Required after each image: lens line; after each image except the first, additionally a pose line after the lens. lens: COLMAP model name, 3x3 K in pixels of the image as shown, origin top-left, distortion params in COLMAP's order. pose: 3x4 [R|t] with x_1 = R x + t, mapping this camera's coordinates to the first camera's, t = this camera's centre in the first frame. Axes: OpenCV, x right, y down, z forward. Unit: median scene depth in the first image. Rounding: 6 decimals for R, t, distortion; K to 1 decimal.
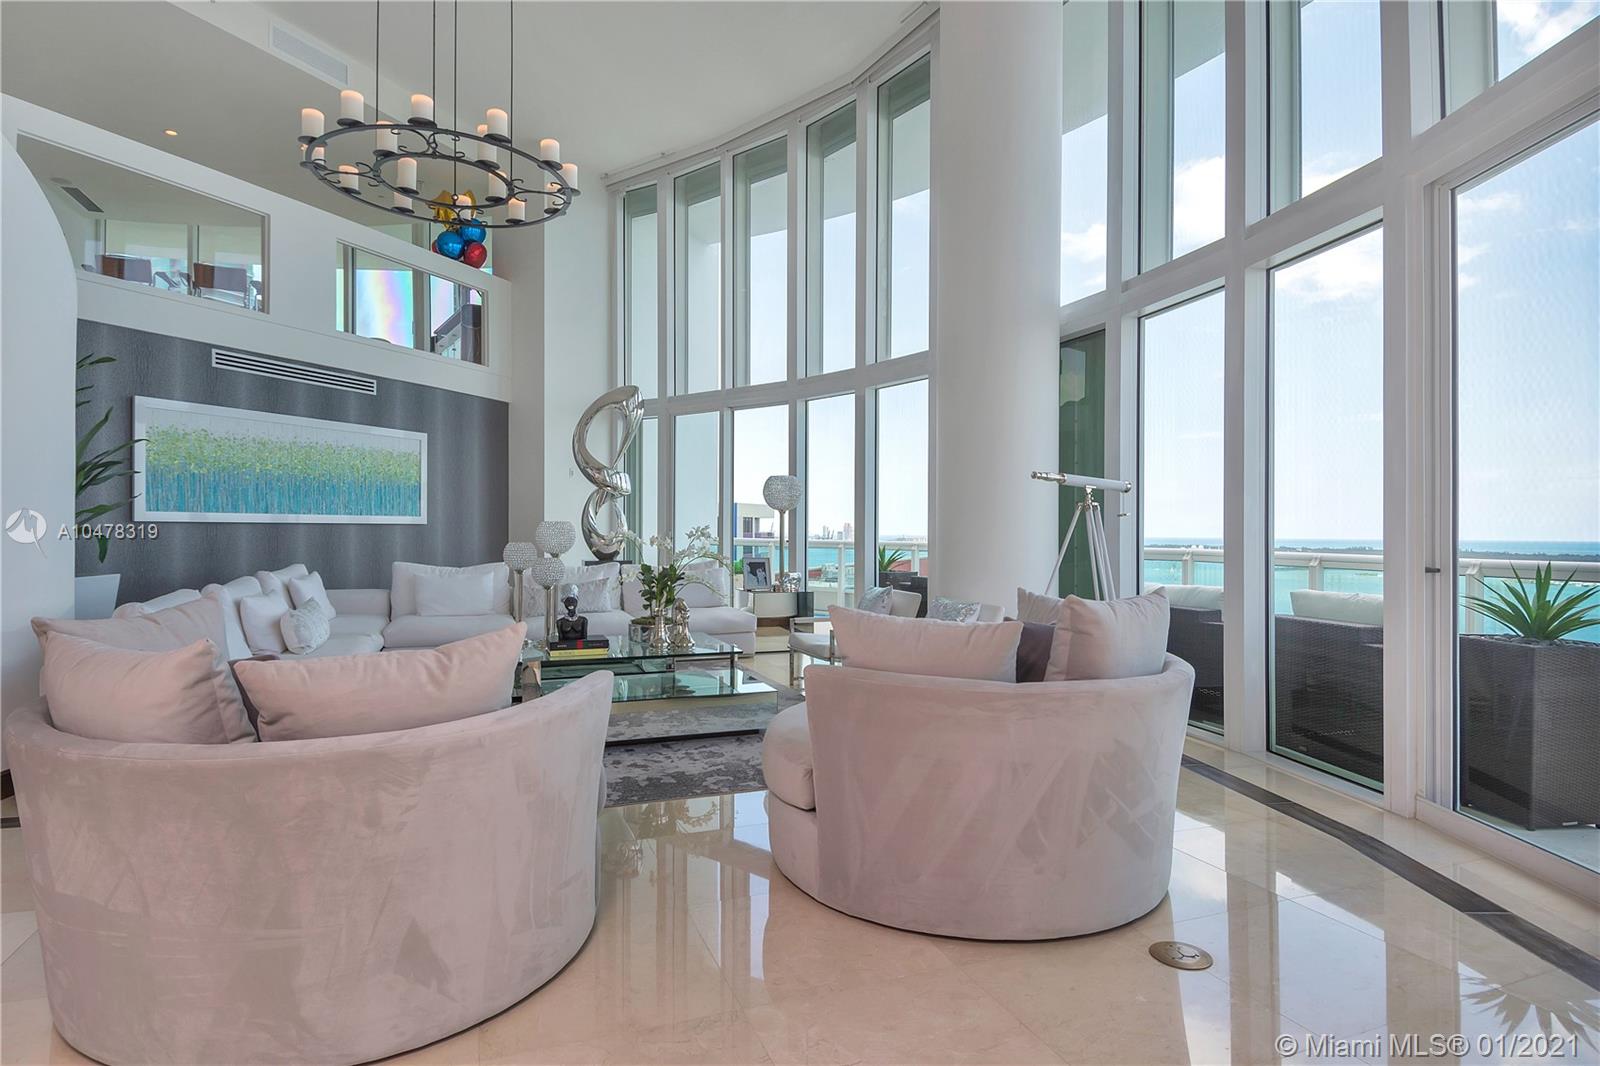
lens RADIAL K [[852.0, 0, 783.7], [0, 852.0, 528.1], [0, 0, 1]] dist [0.047337, -0.051651]
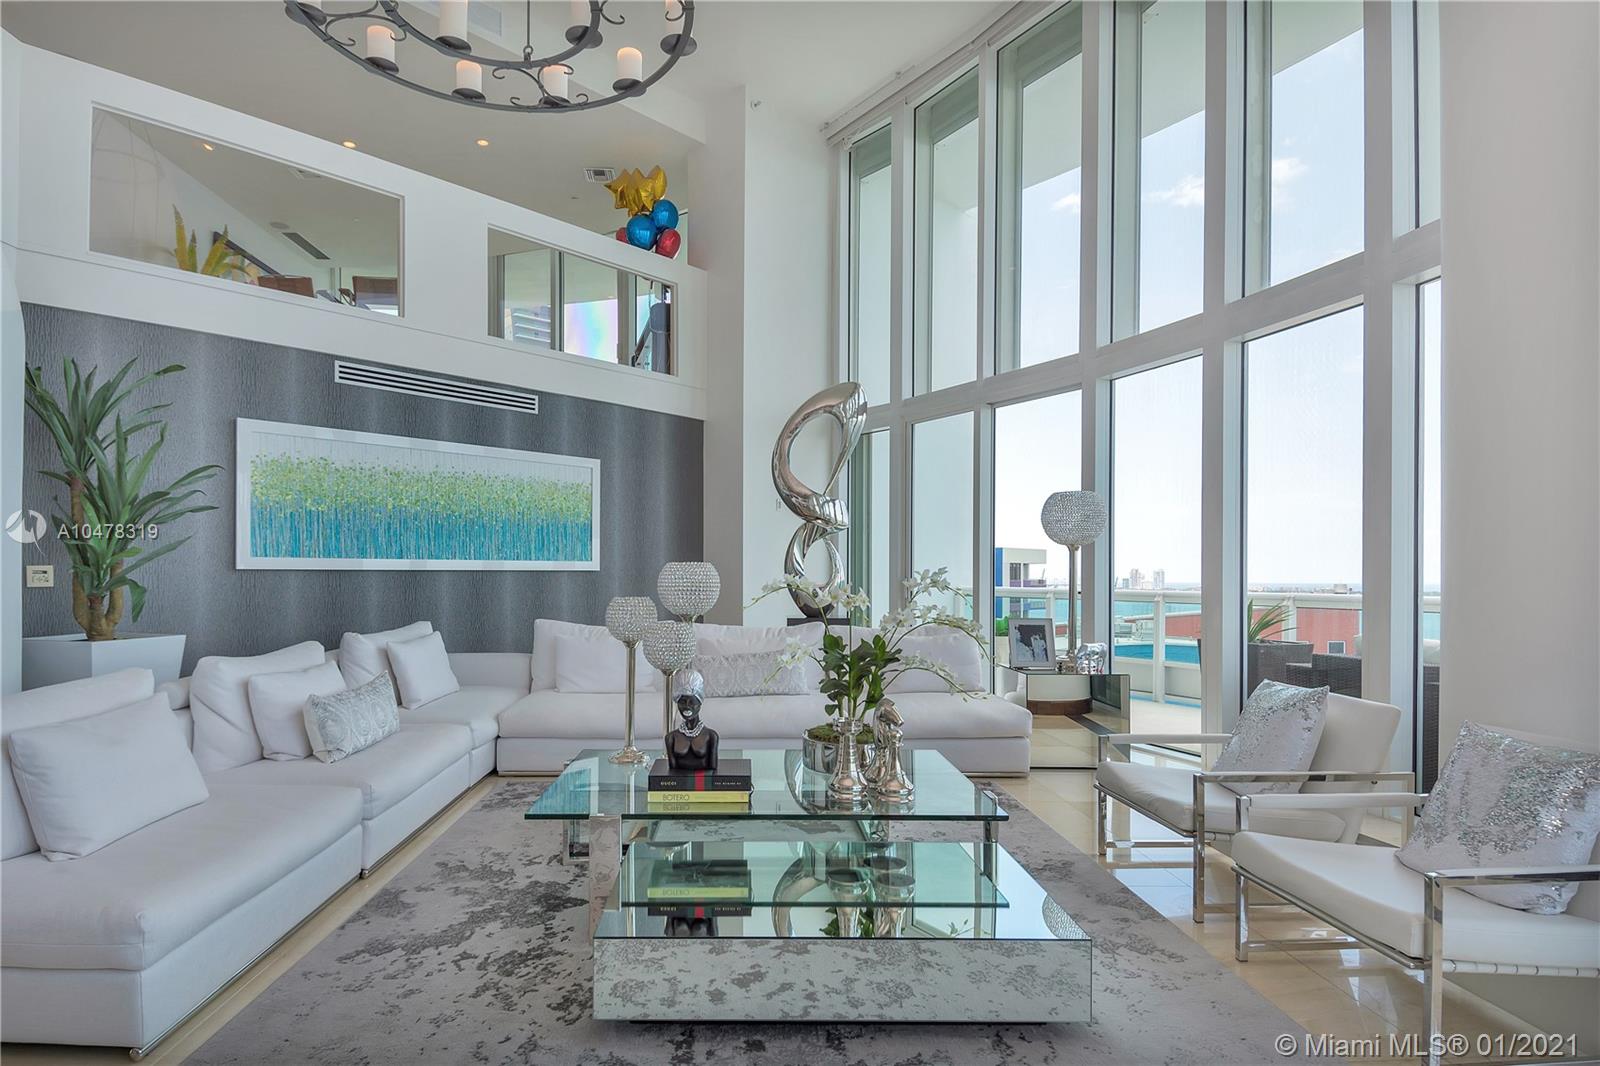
lens RADIAL K [[850.4, 0, 717.8], [0, 850.4, 584.7], [0, 0, 1]] dist [0.018665, -0.000210]
pose [[0.929432, -0.000926, -0.368992, -0.013450], [0.004775, 0.999943, 0.009518, 0.001343], [0.368963, -0.010608, 0.929384, 0.295556]]
